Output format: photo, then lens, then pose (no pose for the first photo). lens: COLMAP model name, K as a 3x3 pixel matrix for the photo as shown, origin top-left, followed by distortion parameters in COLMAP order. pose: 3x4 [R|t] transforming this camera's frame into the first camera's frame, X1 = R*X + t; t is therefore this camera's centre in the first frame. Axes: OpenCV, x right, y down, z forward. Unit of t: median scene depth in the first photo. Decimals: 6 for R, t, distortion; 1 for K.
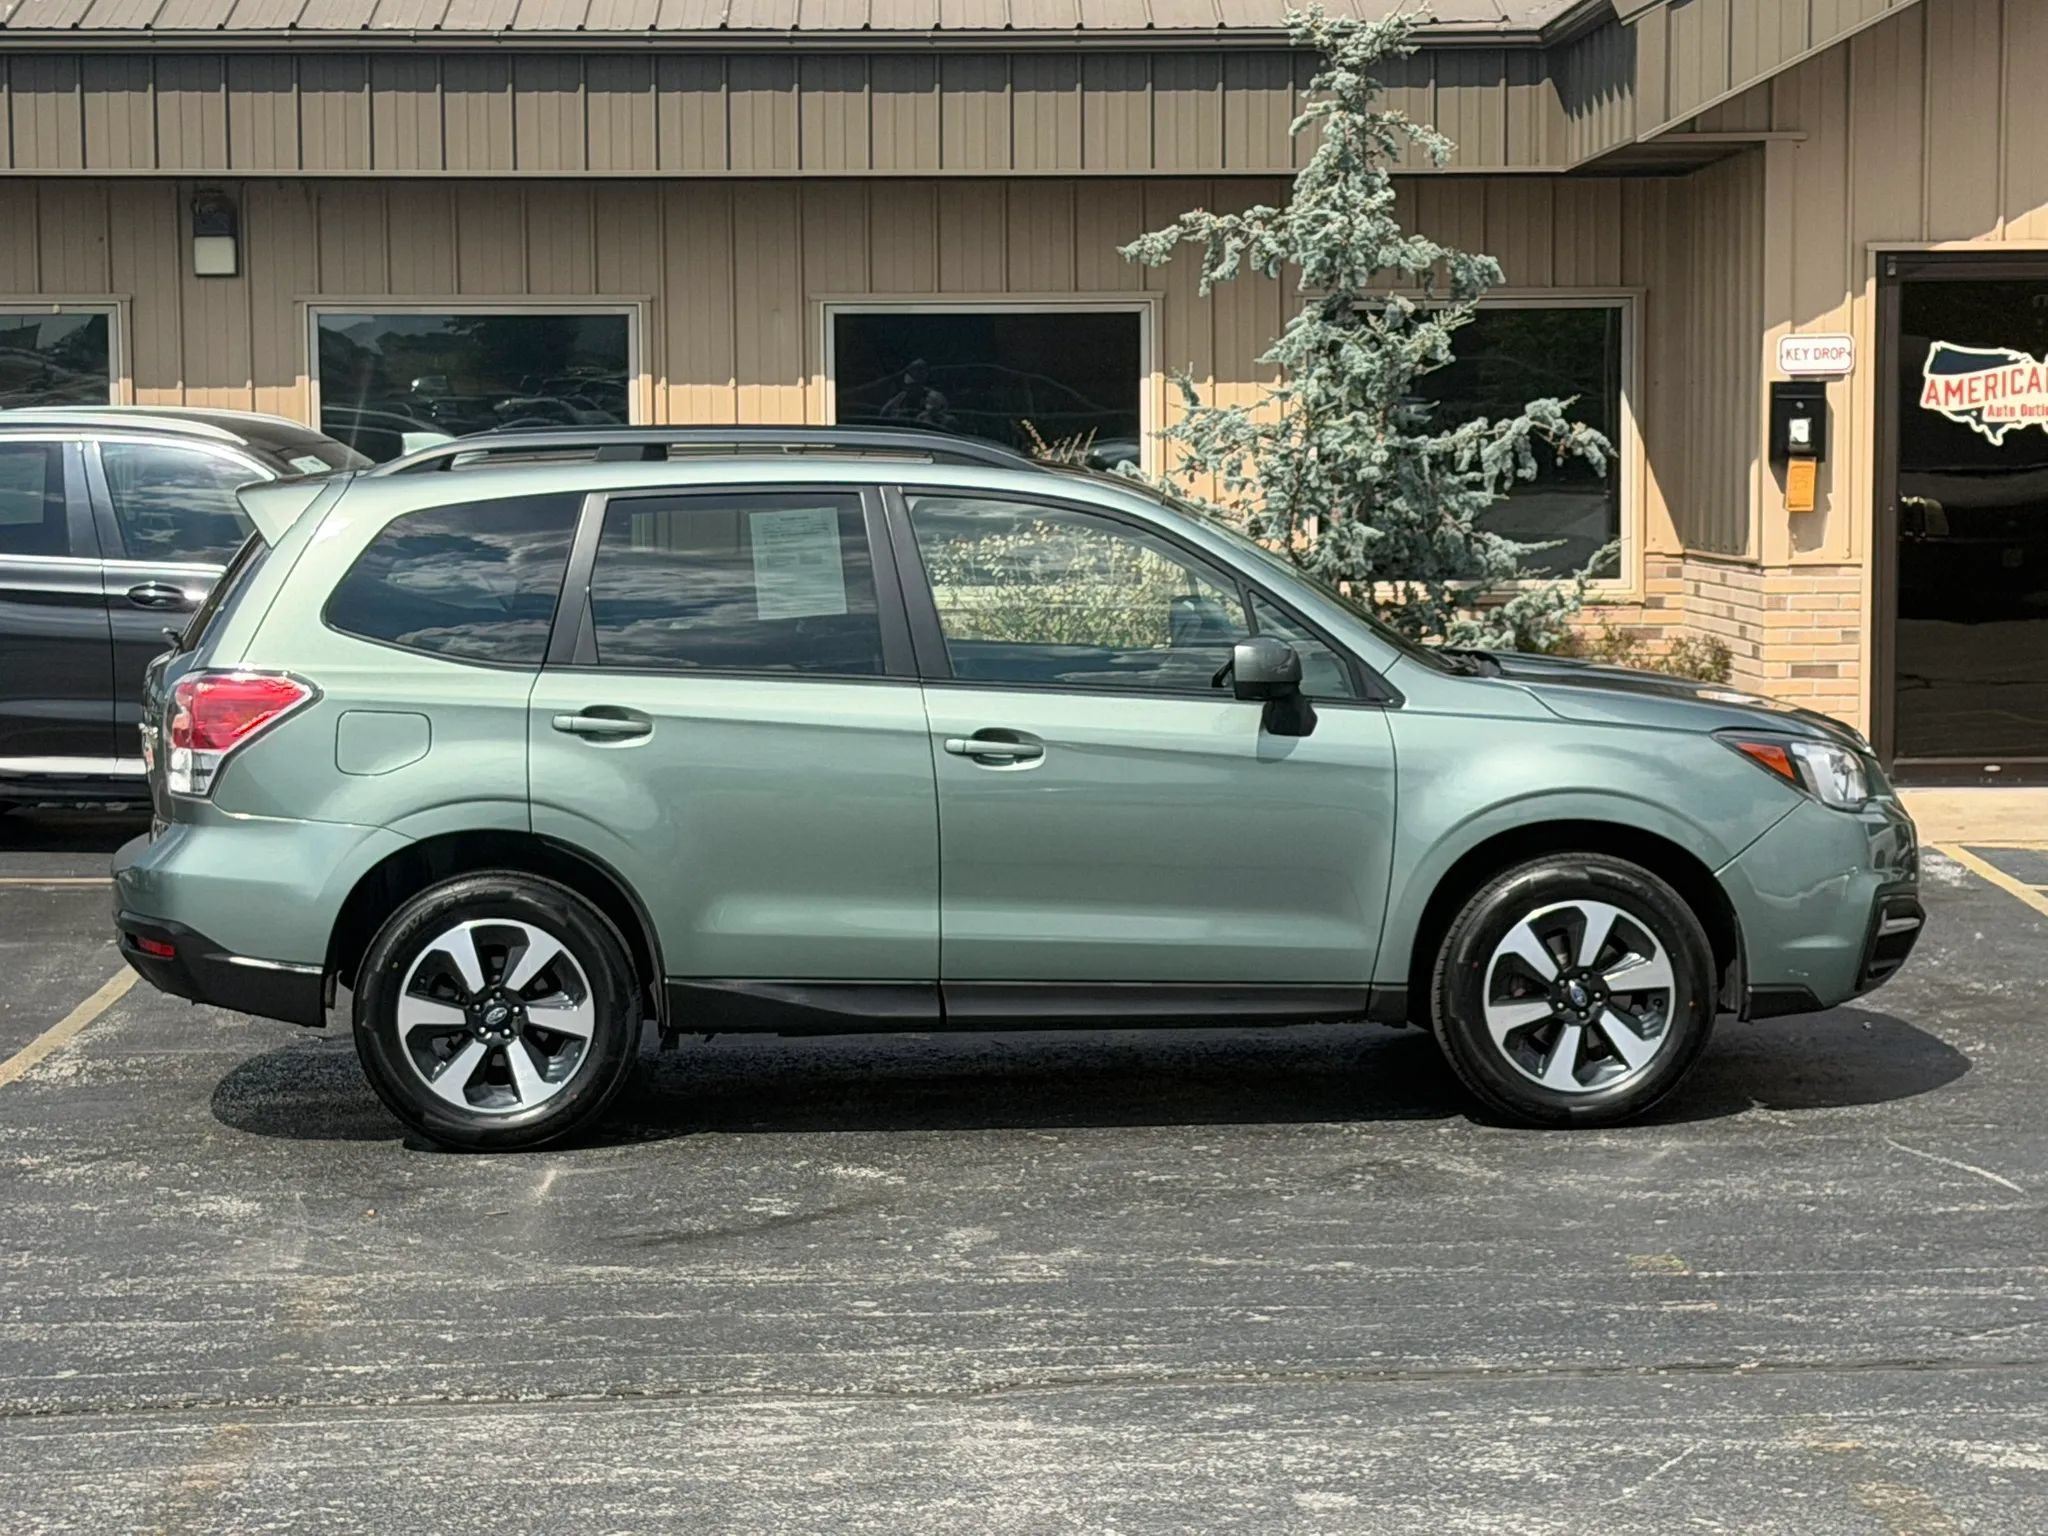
lens RADIAL K [[7360.8, 0, 1024.0], [0, 7360.8, 768.0], [0, 0, 1]] dist [0.341794, -3.577578]
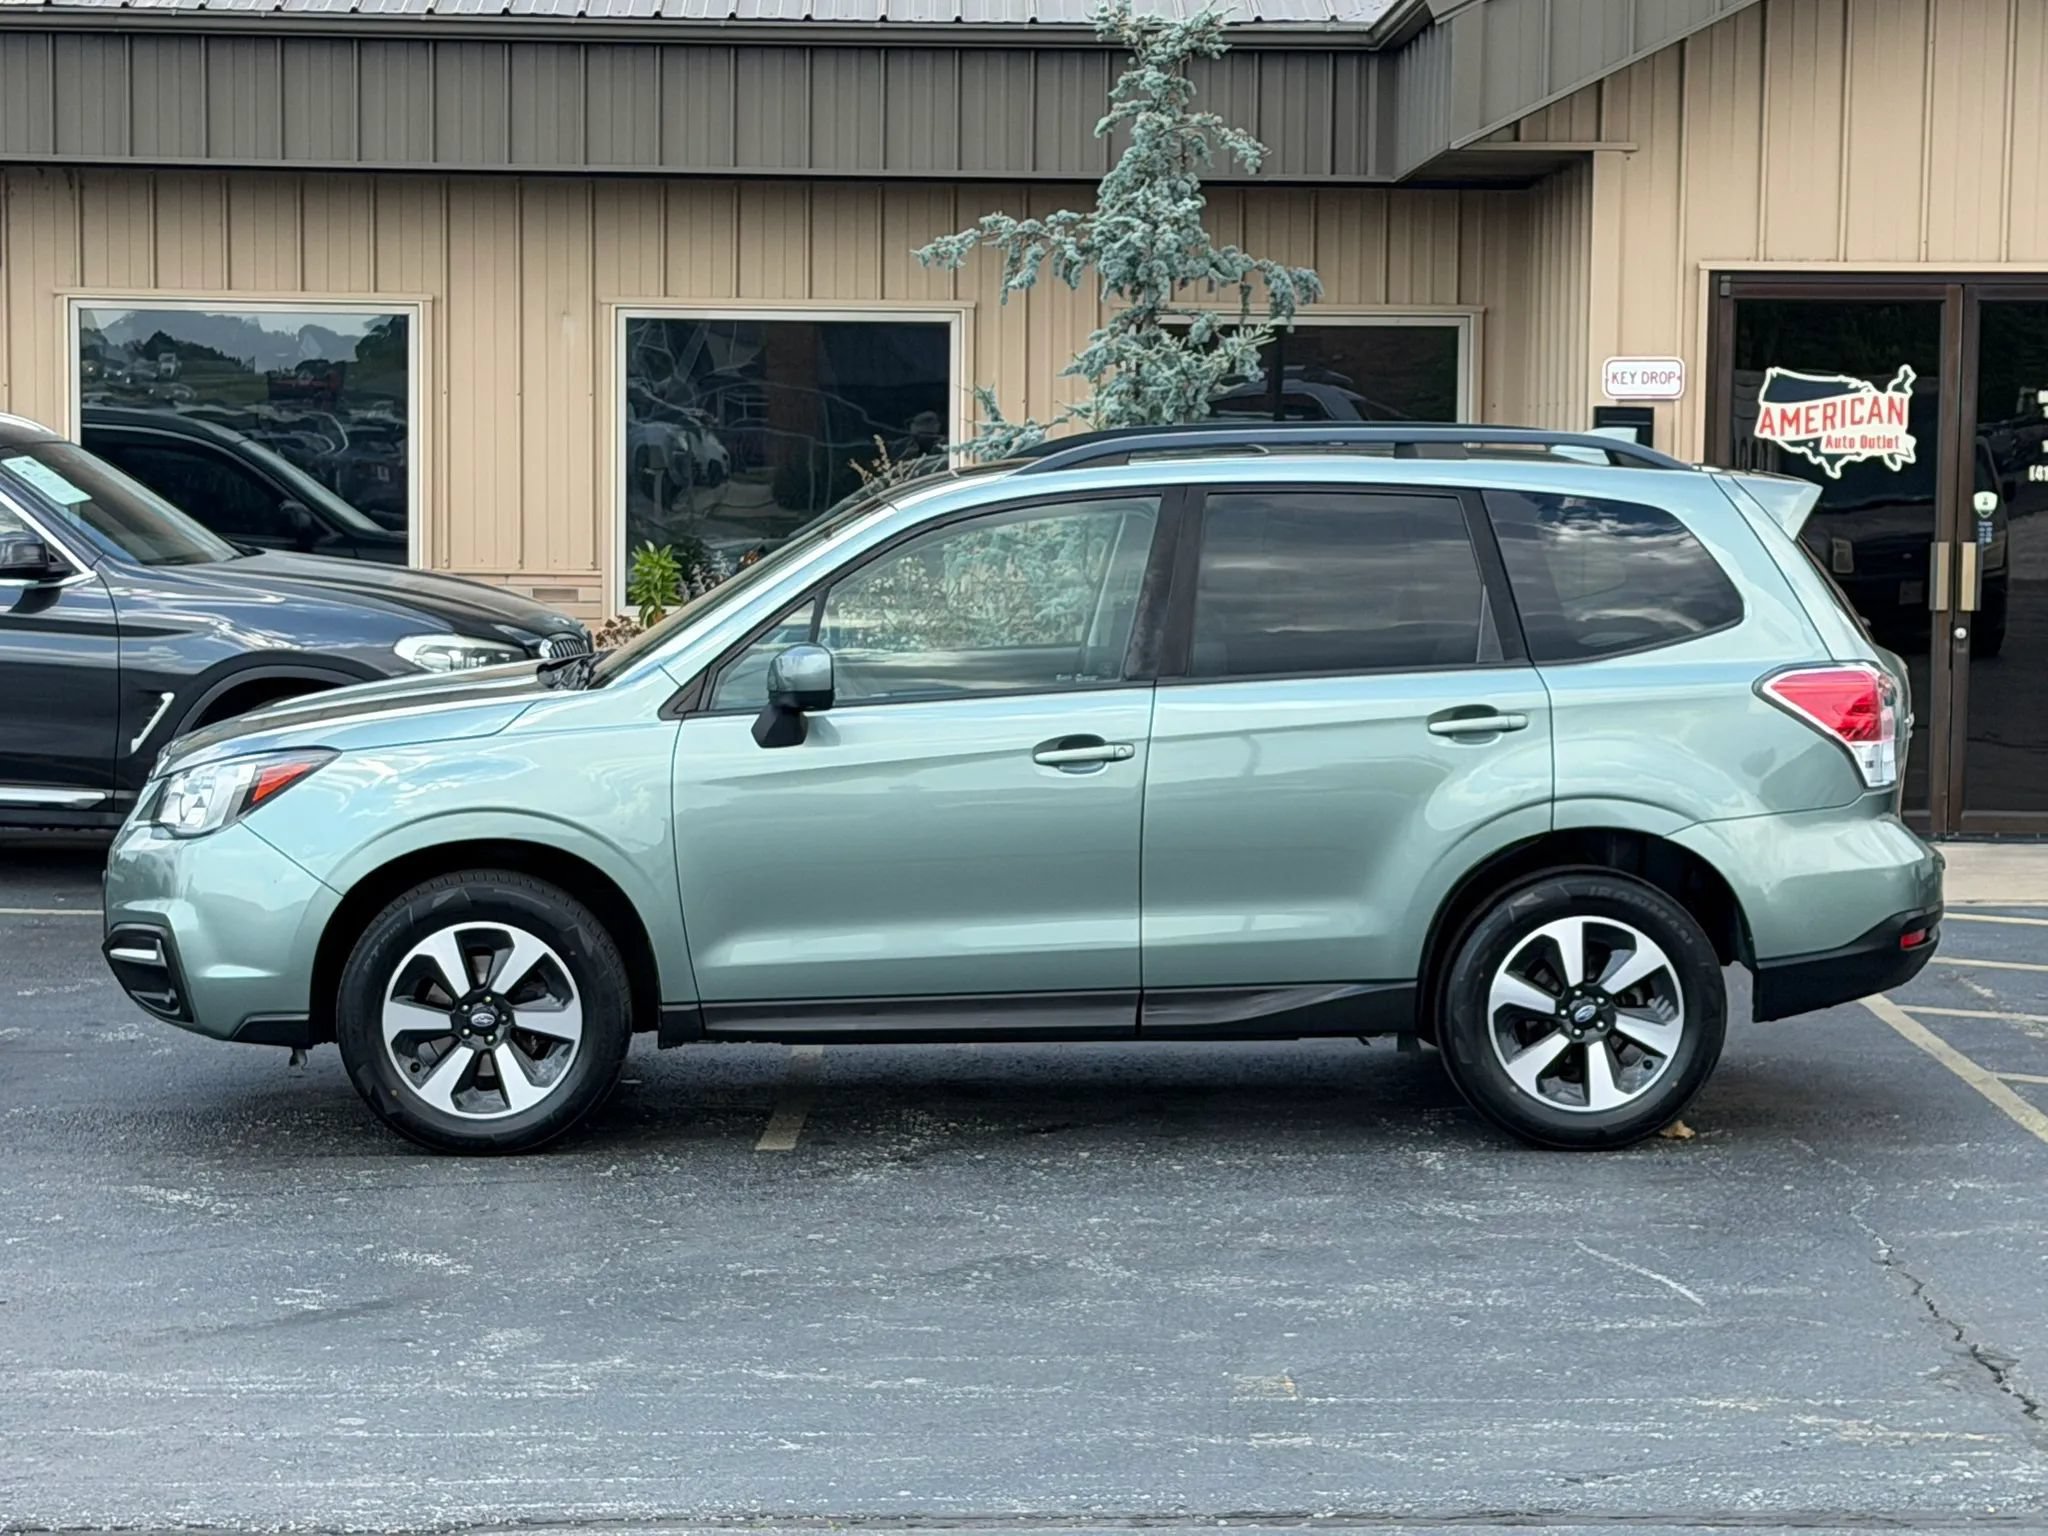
lens RADIAL K [[6763.2, 0, 1125.8], [0, 6763.2, 850.8], [0, 0, 1]] dist [0.259520, -2.863358]
pose [[0.999502, 0.019055, -0.025134, 0.063683], [-0.018715, 0.999731, 0.013714, -0.006238], [0.025388, -0.013237, 0.999590, 0.130696]]
